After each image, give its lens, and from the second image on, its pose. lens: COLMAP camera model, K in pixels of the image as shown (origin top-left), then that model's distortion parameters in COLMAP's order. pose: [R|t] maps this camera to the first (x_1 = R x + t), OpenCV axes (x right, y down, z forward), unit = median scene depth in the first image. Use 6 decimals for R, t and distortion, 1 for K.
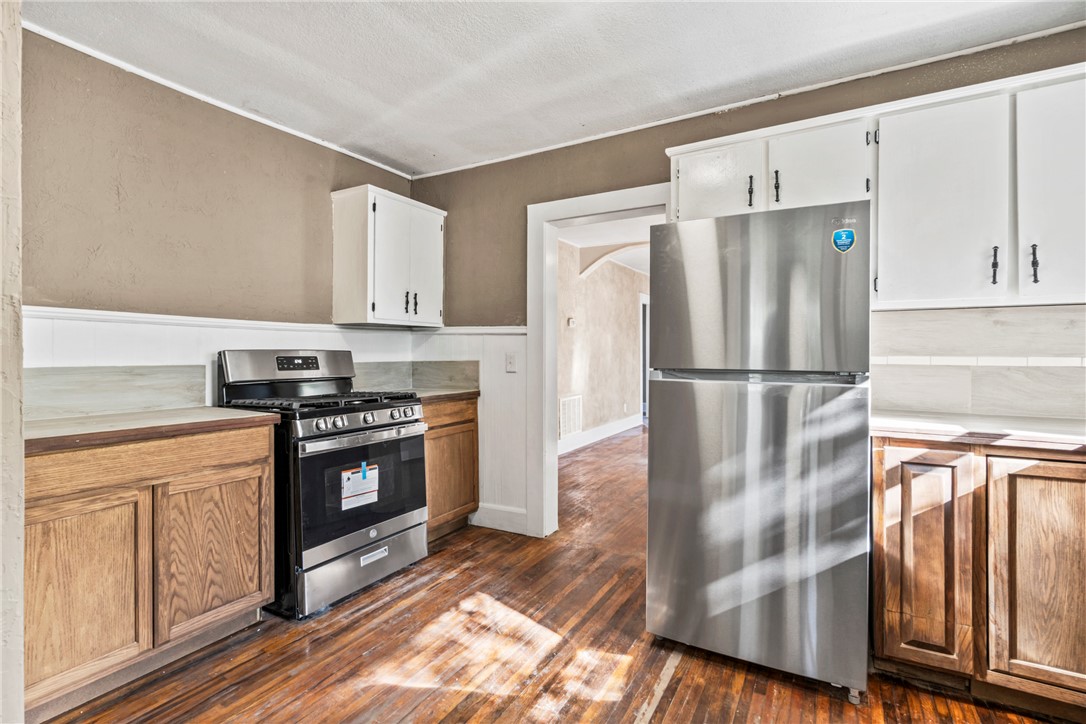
lens RADIAL K [[510.7, 0, 545.0], [0, 510.7, 354.6], [0, 0, 1]] dist [-0.004307, 0.001336]
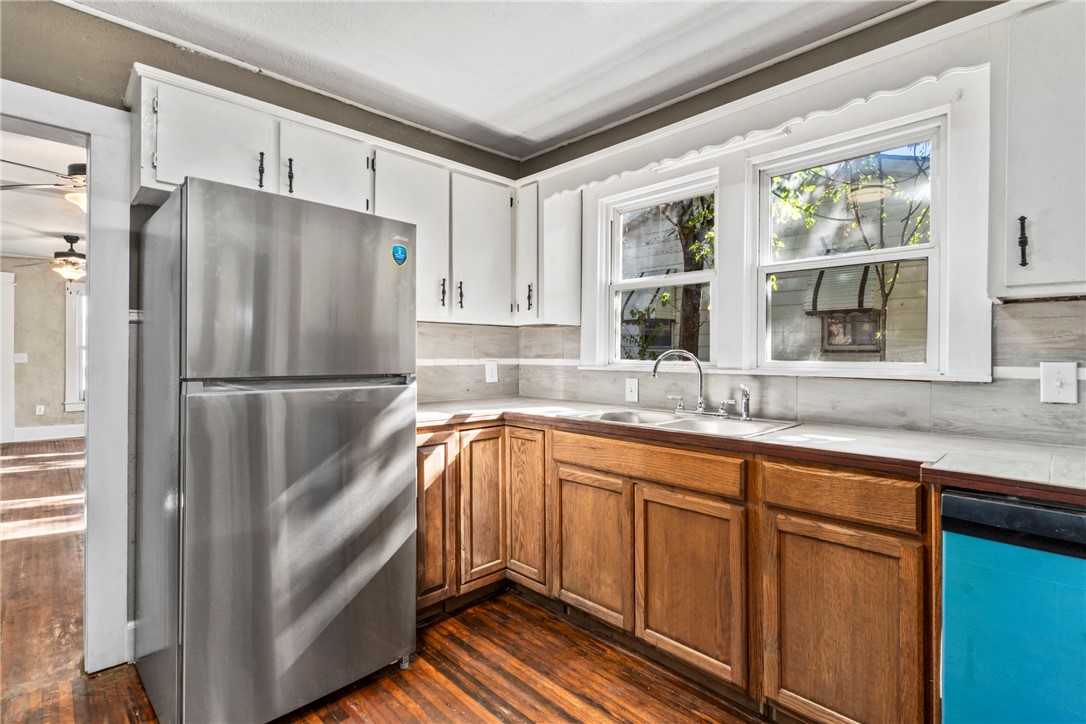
lens RADIAL K [[510.7, 0, 541.8], [0, 510.7, 355.9], [0, 0, 1]] dist [-0.004307, 0.001336]
pose [[0.270613, -0.001422, 0.962687, -0.395489], [0.004313, 0.999991, 0.000264, -0.004149], [-0.962679, 0.004080, 0.270617, 0.403468]]
